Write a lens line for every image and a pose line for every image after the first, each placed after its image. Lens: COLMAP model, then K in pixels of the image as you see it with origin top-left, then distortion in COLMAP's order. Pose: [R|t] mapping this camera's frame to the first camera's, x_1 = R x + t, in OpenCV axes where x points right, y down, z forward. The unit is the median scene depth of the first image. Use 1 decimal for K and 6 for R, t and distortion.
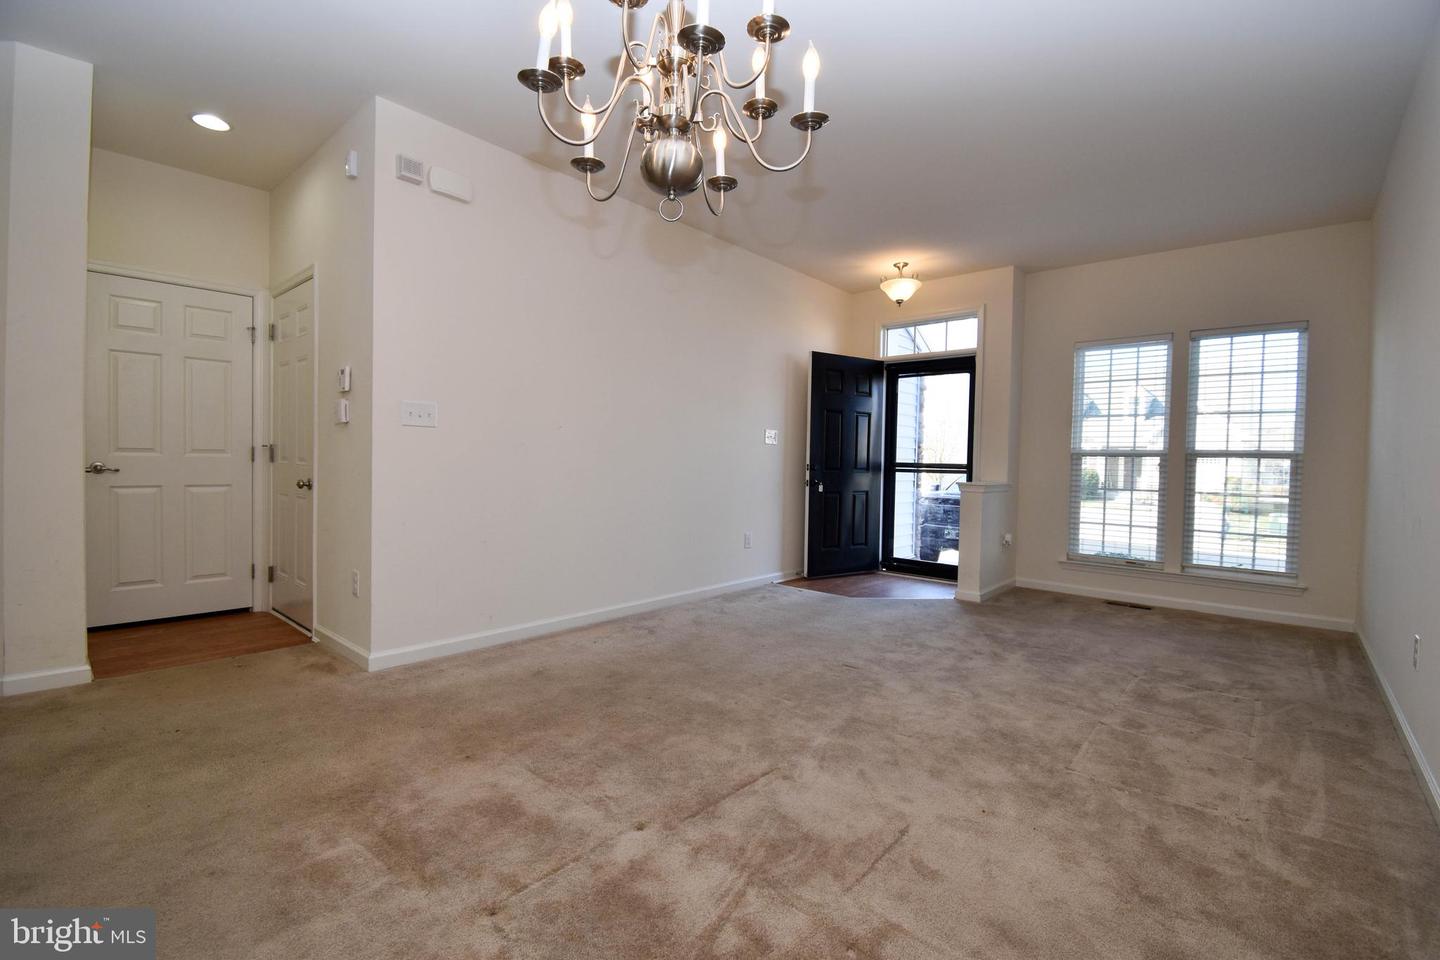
lens RADIAL K [[635.5, 0, 721.8], [0, 635.5, 476.4], [0, 0, 1]] dist [0.019858, -0.025391]
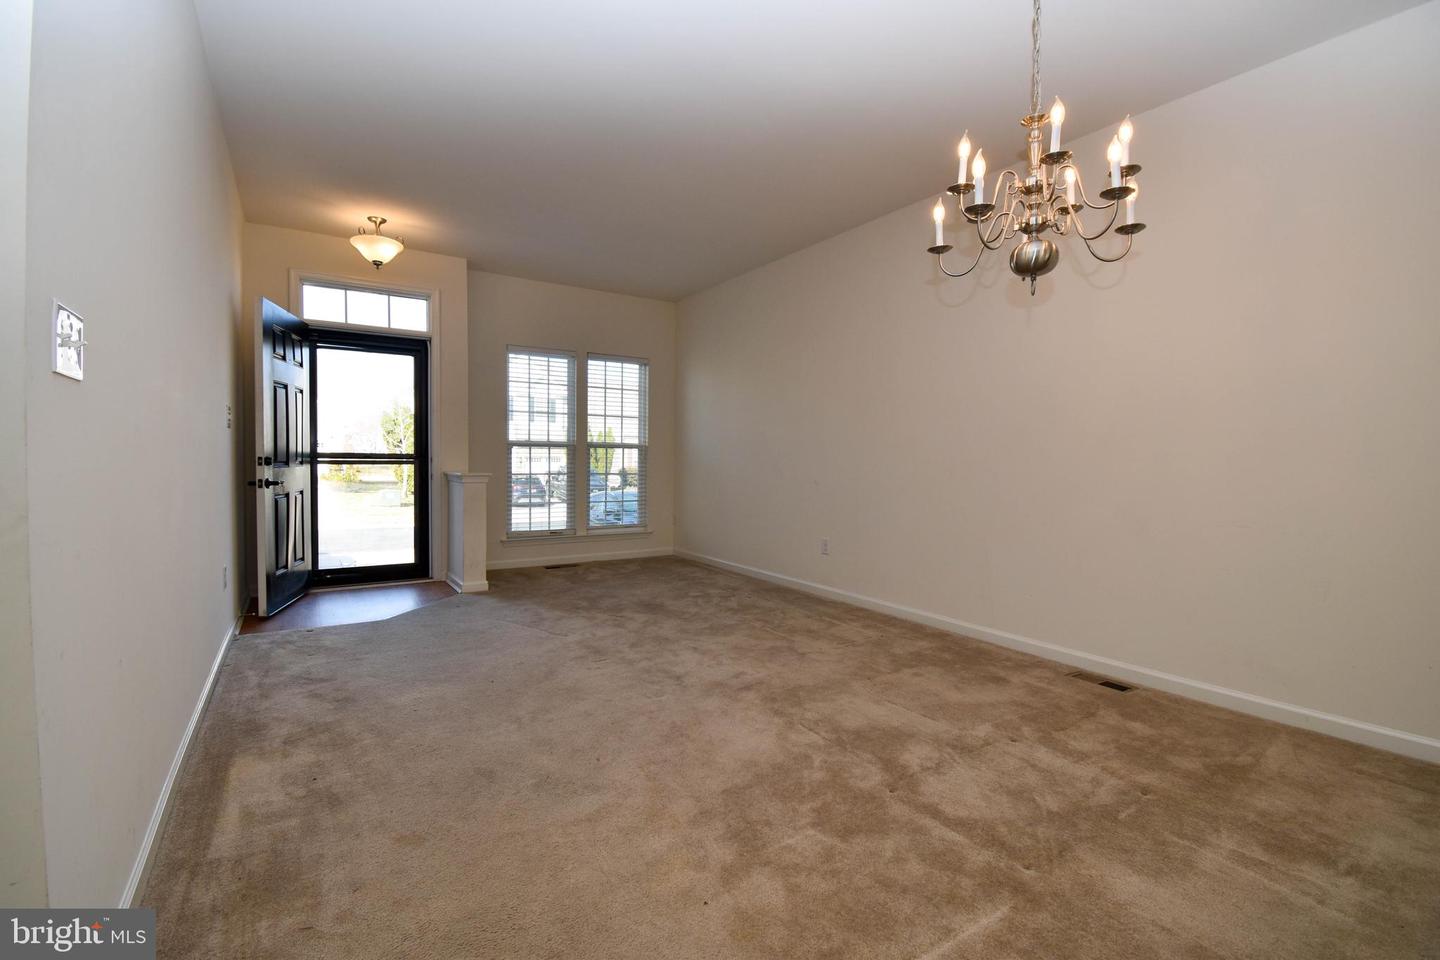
lens RADIAL K [[635.5, 0, 721.8], [0, 635.5, 476.4], [0, 0, 1]] dist [0.019858, -0.025391]
pose [[0.282374, -0.041989, 0.958385, -0.425711], [0.021925, 0.999063, 0.037312, -0.012311], [-0.959054, 0.010477, 0.283030, 0.328860]]
